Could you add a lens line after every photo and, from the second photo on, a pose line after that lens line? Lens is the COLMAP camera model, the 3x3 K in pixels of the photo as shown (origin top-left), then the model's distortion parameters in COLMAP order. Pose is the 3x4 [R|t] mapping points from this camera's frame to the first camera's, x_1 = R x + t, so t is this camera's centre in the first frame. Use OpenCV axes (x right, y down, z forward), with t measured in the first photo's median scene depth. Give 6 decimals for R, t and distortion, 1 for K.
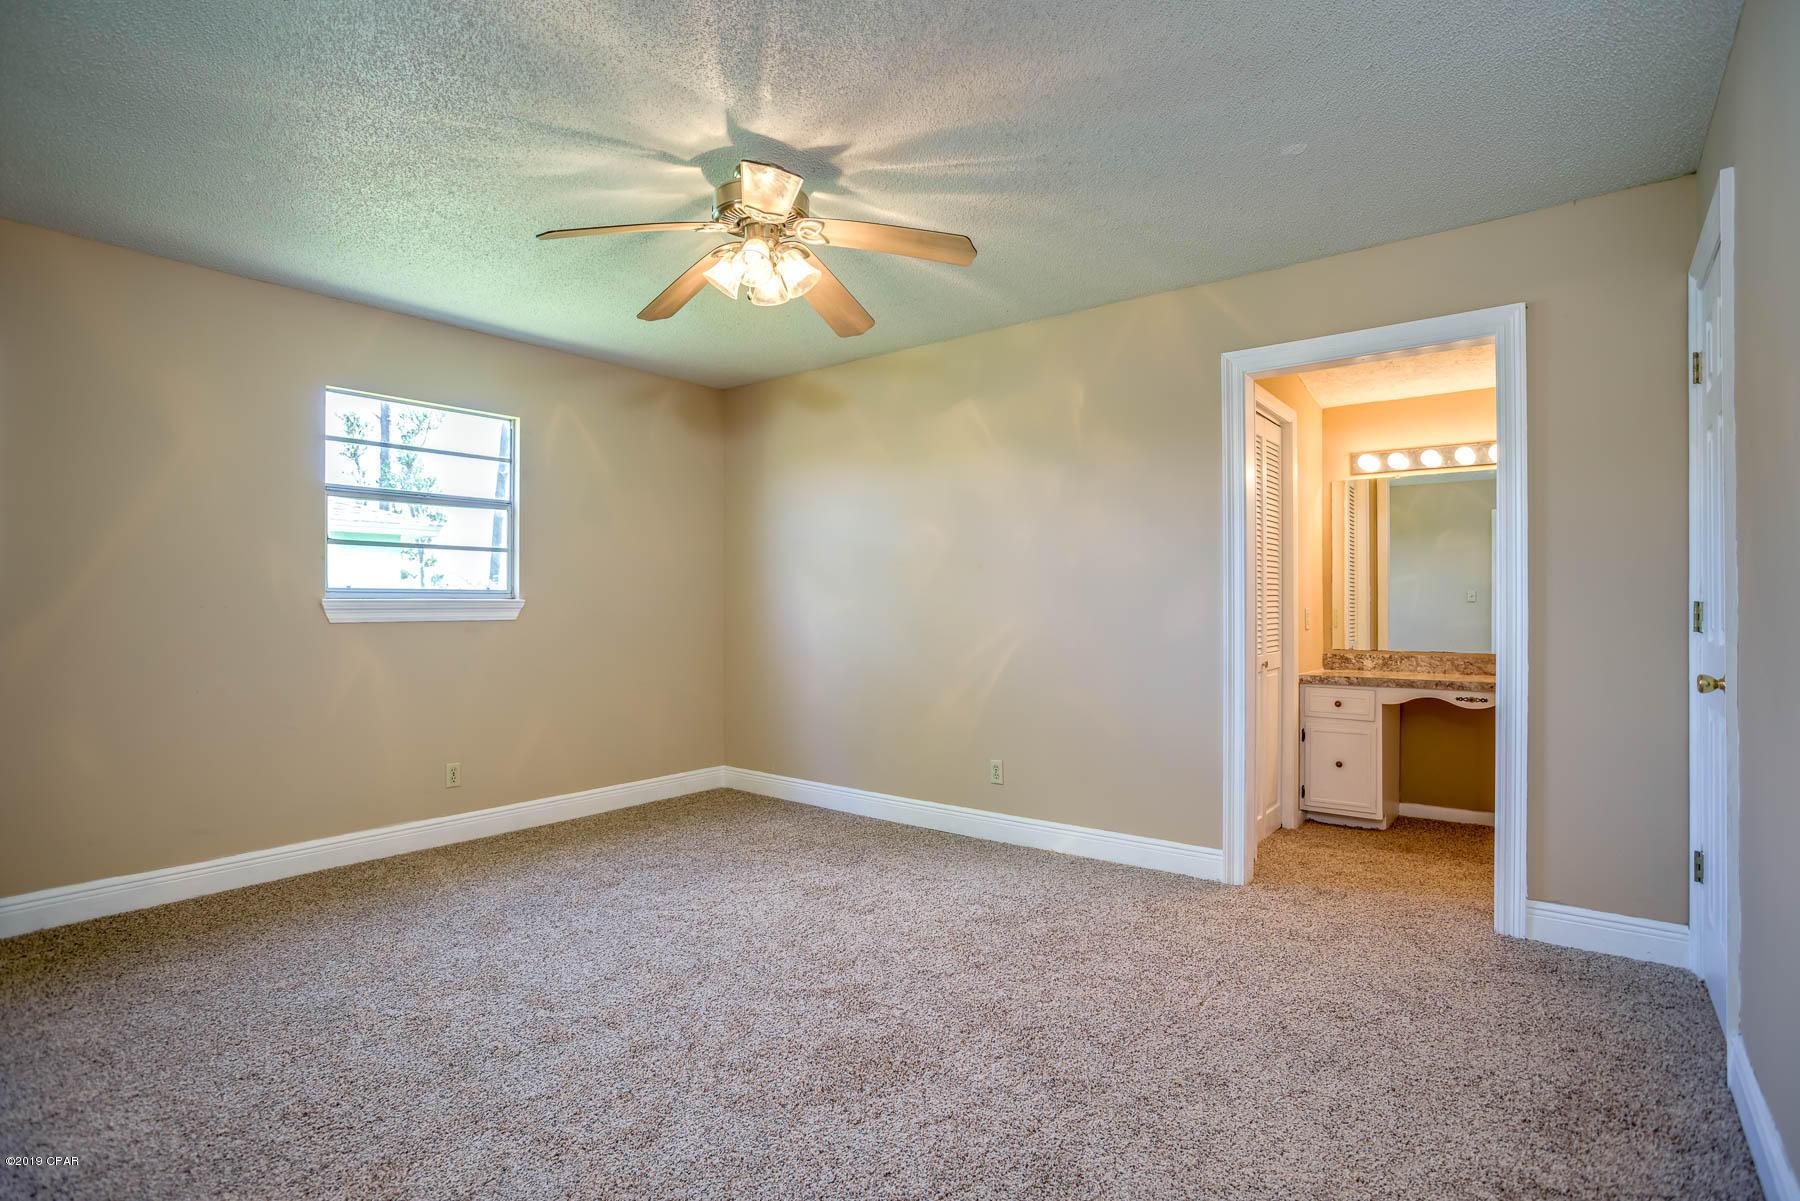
lens RADIAL K [[876.4, 0, 891.8], [0, 876.4, 601.0], [0, 0, 1]] dist [-0.059089, 0.035159]
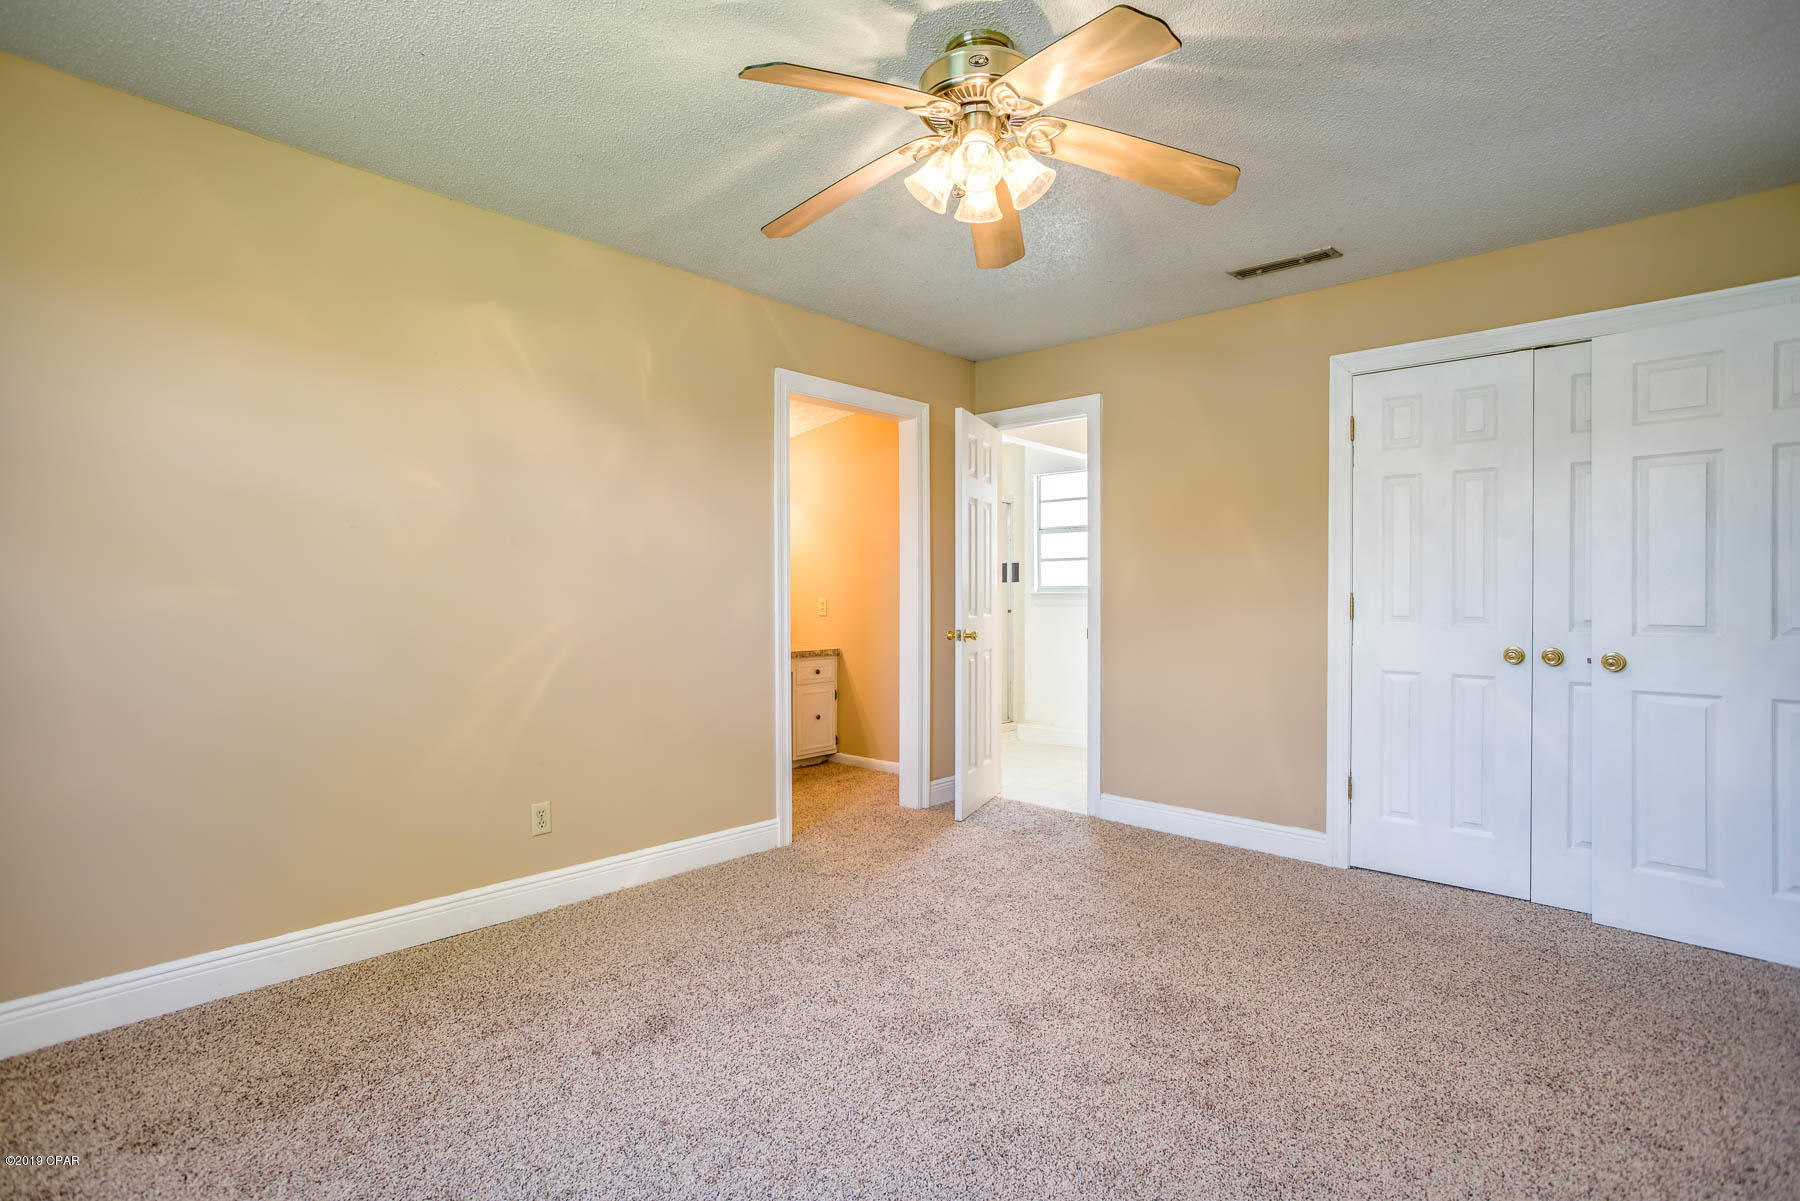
lens RADIAL K [[876.4, 0, 891.8], [0, 876.4, 601.0], [0, 0, 1]] dist [-0.059089, 0.035159]
pose [[0.066454, -0.009380, 0.997745, -0.704343], [-0.016752, 0.999804, 0.010515, -0.005805], [-0.997649, -0.017413, 0.066283, 0.761596]]
